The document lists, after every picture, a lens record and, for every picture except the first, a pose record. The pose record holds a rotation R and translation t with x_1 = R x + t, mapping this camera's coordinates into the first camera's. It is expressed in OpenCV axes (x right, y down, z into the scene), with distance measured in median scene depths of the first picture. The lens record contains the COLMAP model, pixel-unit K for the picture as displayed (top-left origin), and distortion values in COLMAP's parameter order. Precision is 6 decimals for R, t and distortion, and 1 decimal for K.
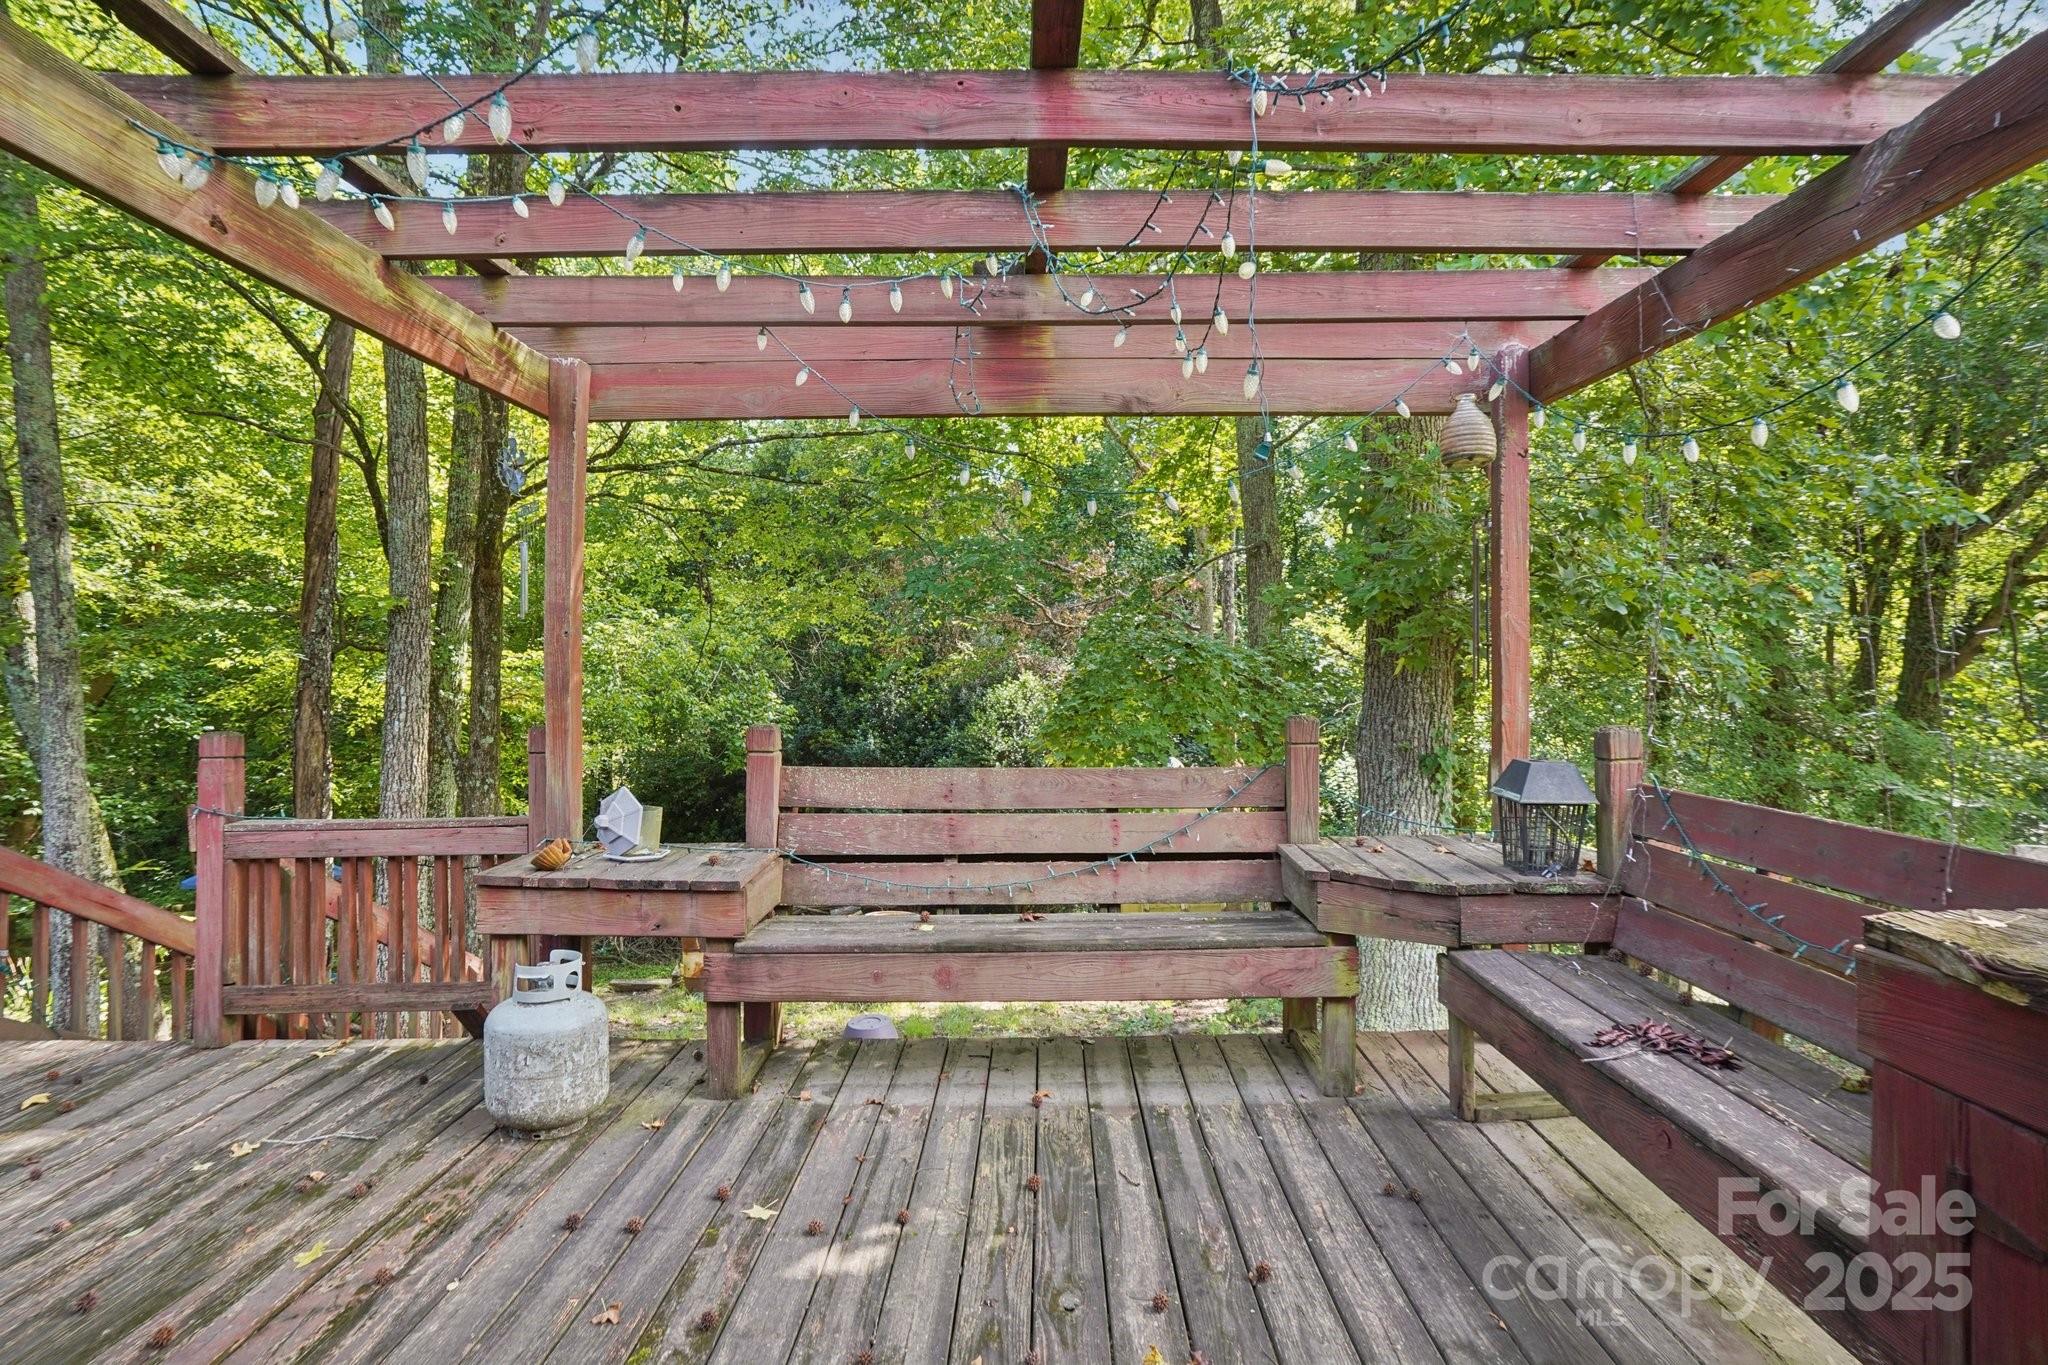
lens RADIAL K [[1070.1, 0, 1032.1], [0, 1070.1, 682.5], [0, 0, 1]] dist [-0.072057, 0.041101]
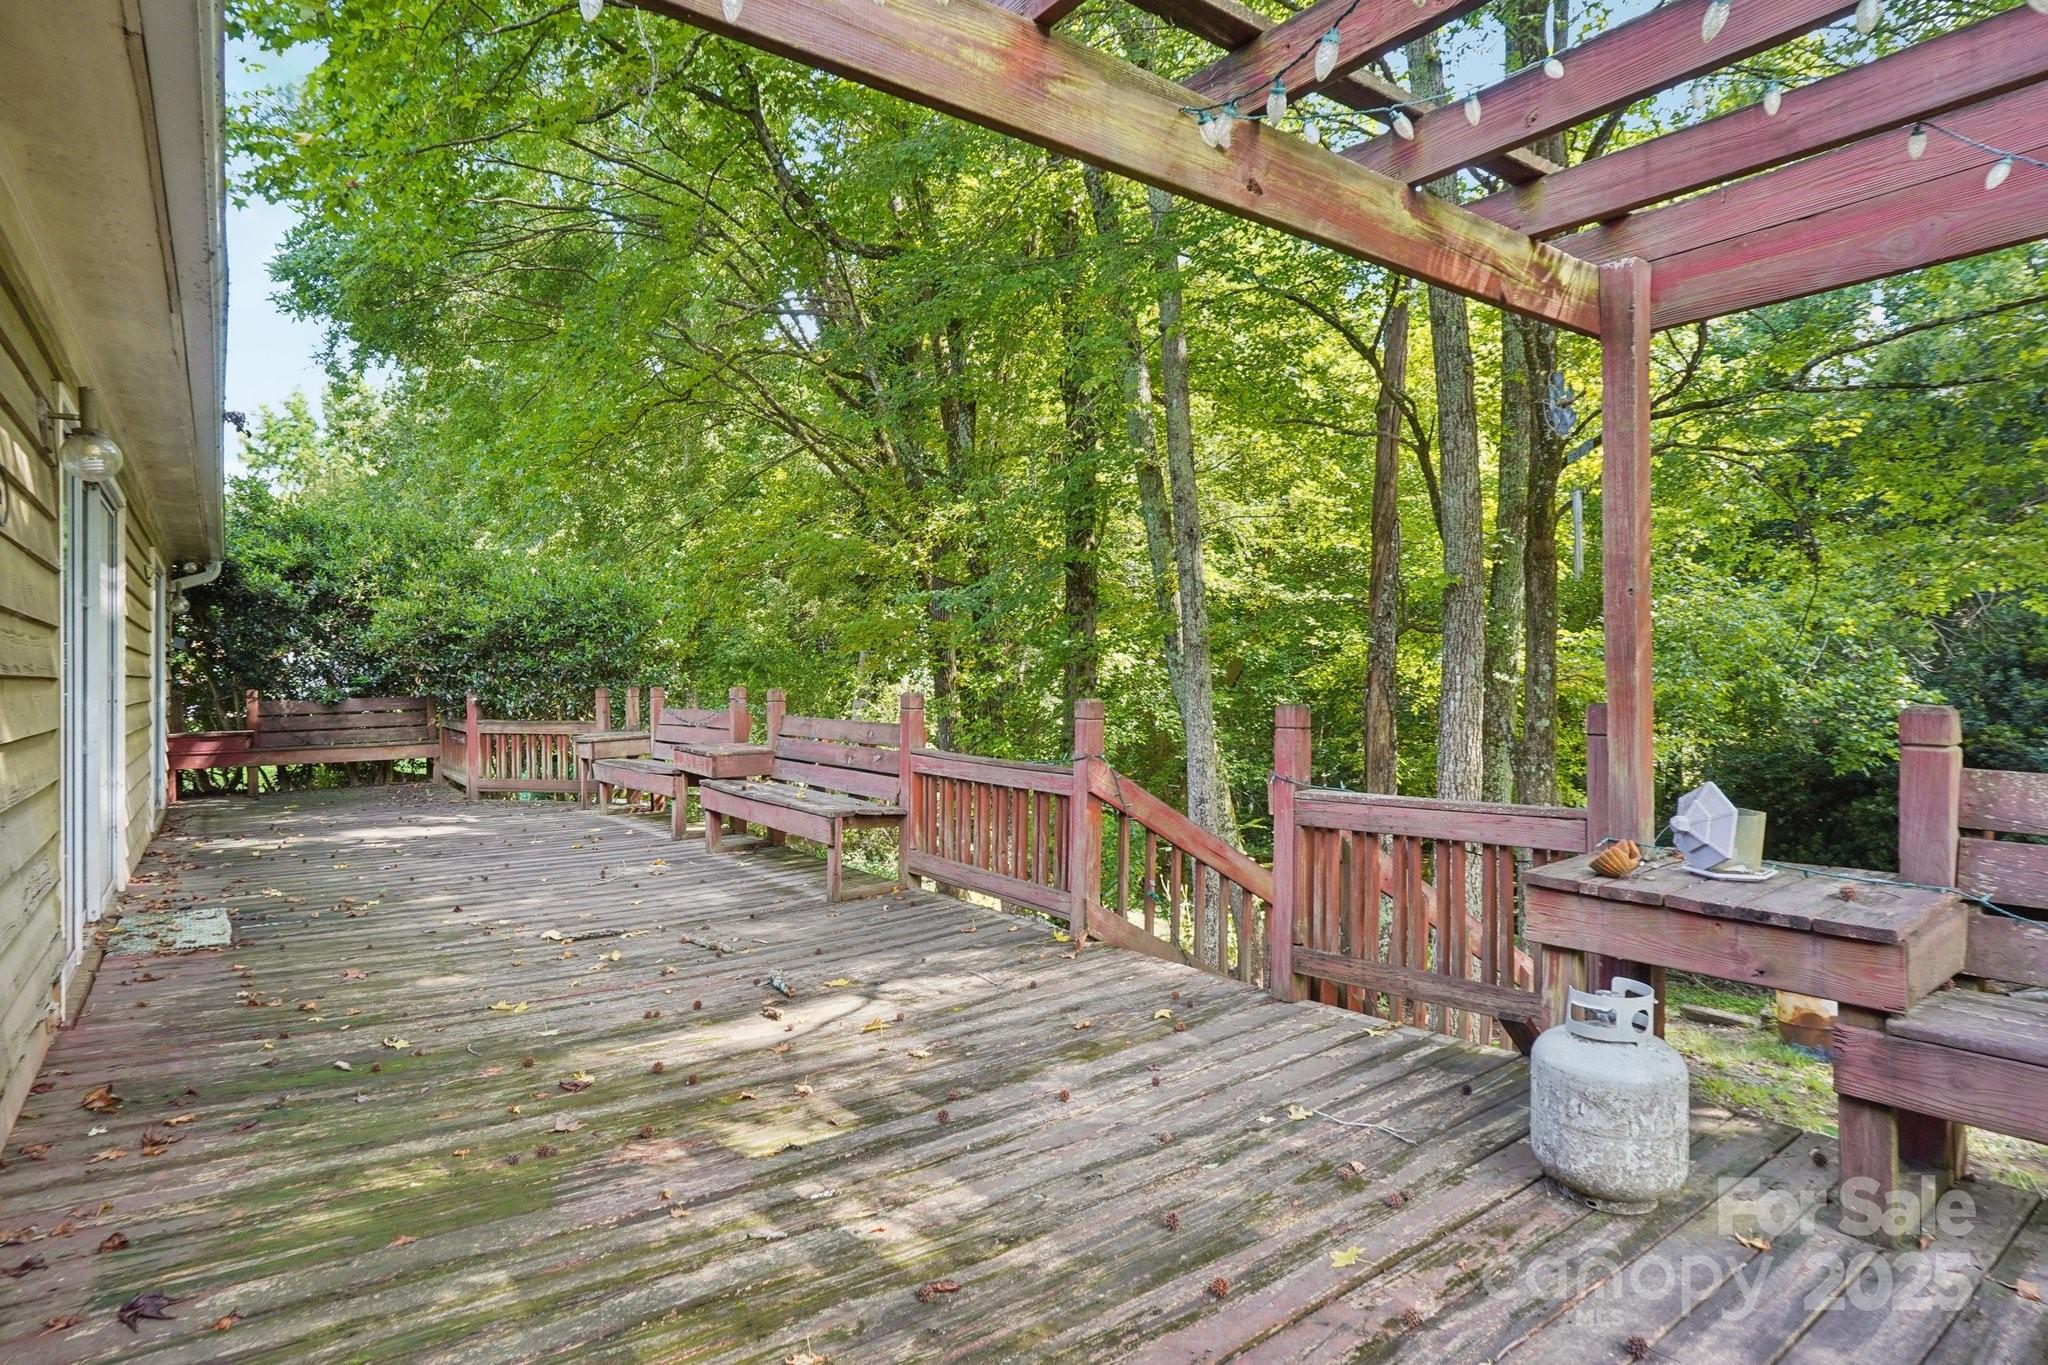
lens RADIAL K [[1101.1, 0, 1031.4], [0, 1101.1, 650.9], [0, 0, 1]] dist [-0.081665, 0.047256]
pose [[0.605519, -0.018111, -0.795625, -0.031596], [0.005673, 0.999814, -0.018441, 0.007434], [0.795811, 0.006653, 0.605509, 0.067470]]
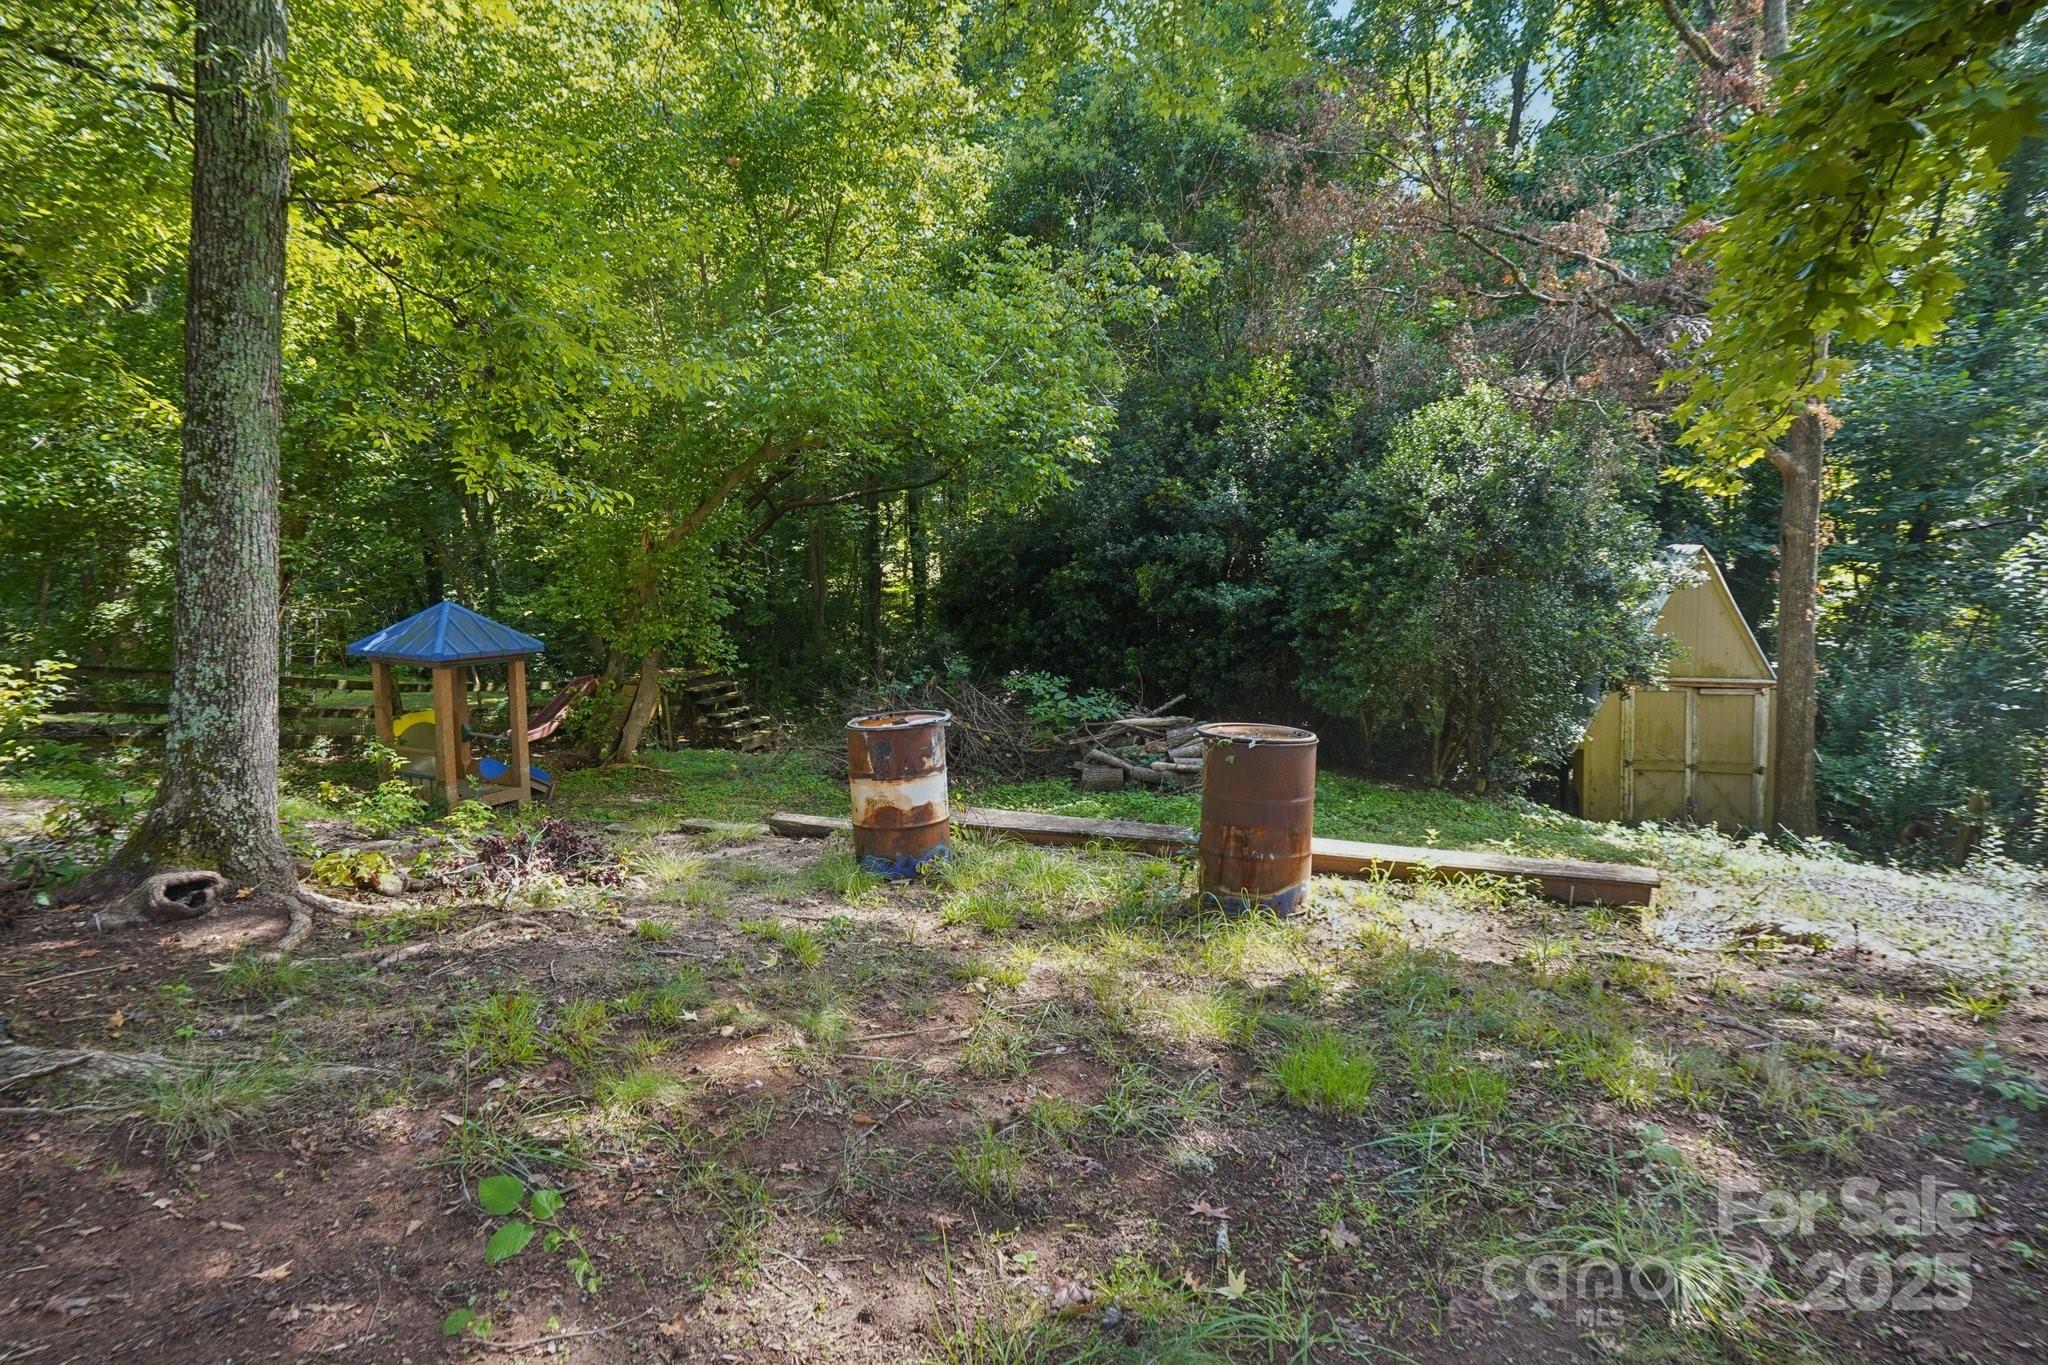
lens RADIAL K [[1074.1, 0, 1021.9], [0, 1074.1, 678.8], [0, 0, 1]] dist [-0.067328, 0.037053]
pose [[0.941864, 0.049432, -0.332338, -0.153406], [0.001847, 0.988342, 0.152241, 0.237936], [0.335989, -0.144004, 0.930792, 1.035225]]
